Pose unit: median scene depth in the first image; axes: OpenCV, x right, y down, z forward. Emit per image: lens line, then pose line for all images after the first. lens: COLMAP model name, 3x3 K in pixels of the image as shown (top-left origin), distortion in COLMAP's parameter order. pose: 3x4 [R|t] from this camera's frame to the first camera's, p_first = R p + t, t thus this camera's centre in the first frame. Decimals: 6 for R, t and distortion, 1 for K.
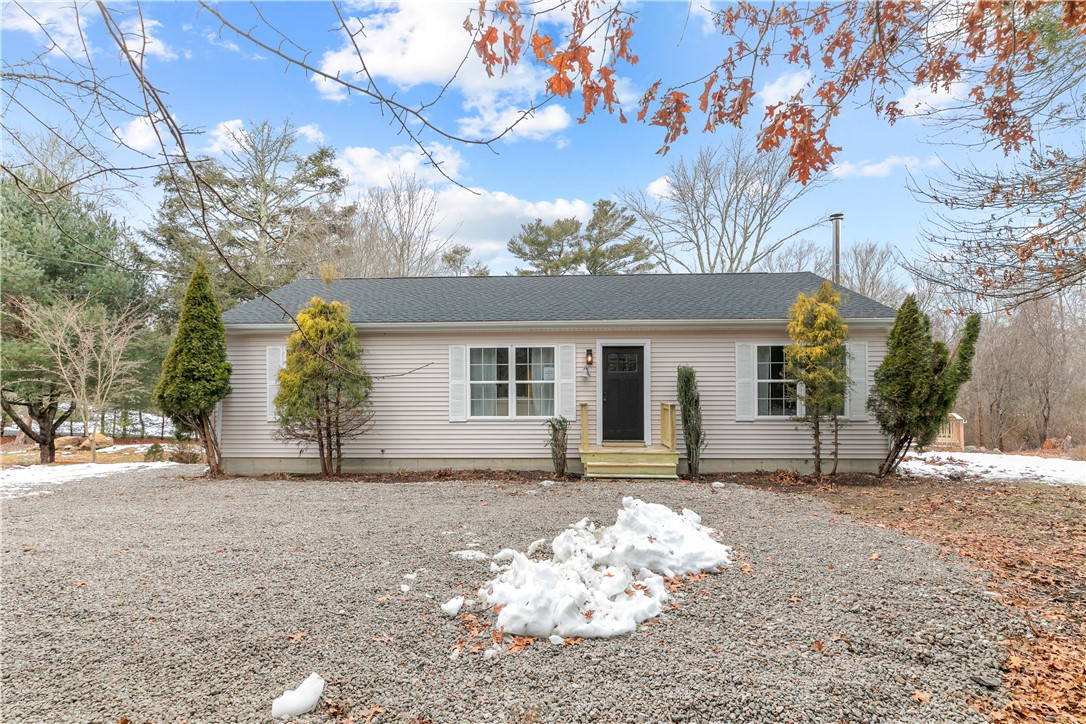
lens RADIAL K [[562.5, 0, 544.6], [0, 562.5, 365.8], [0, 0, 1]] dist [-0.003333, -0.000199]
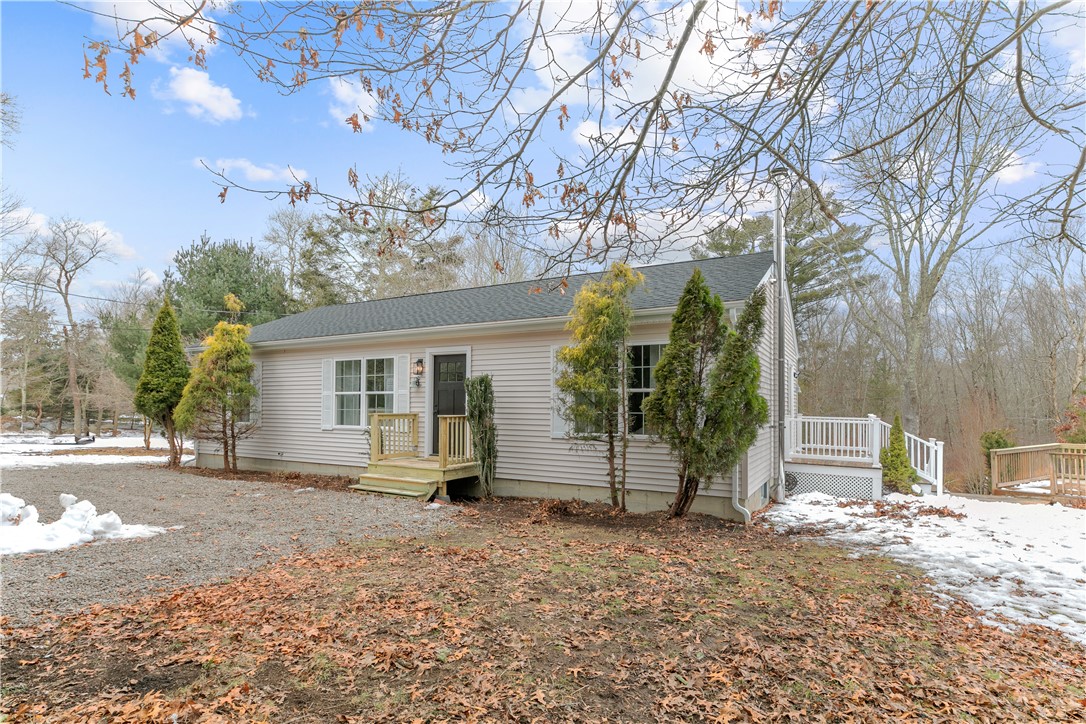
lens RADIAL K [[562.5, 0, 544.1], [0, 562.5, 366.0], [0, 0, 1]] dist [-0.003333, -0.000199]
pose [[0.893884, -0.024124, -0.447648, 0.704159], [0.011720, 0.999467, -0.030460, 0.015078], [0.448144, 0.021982, 0.893691, 0.225823]]
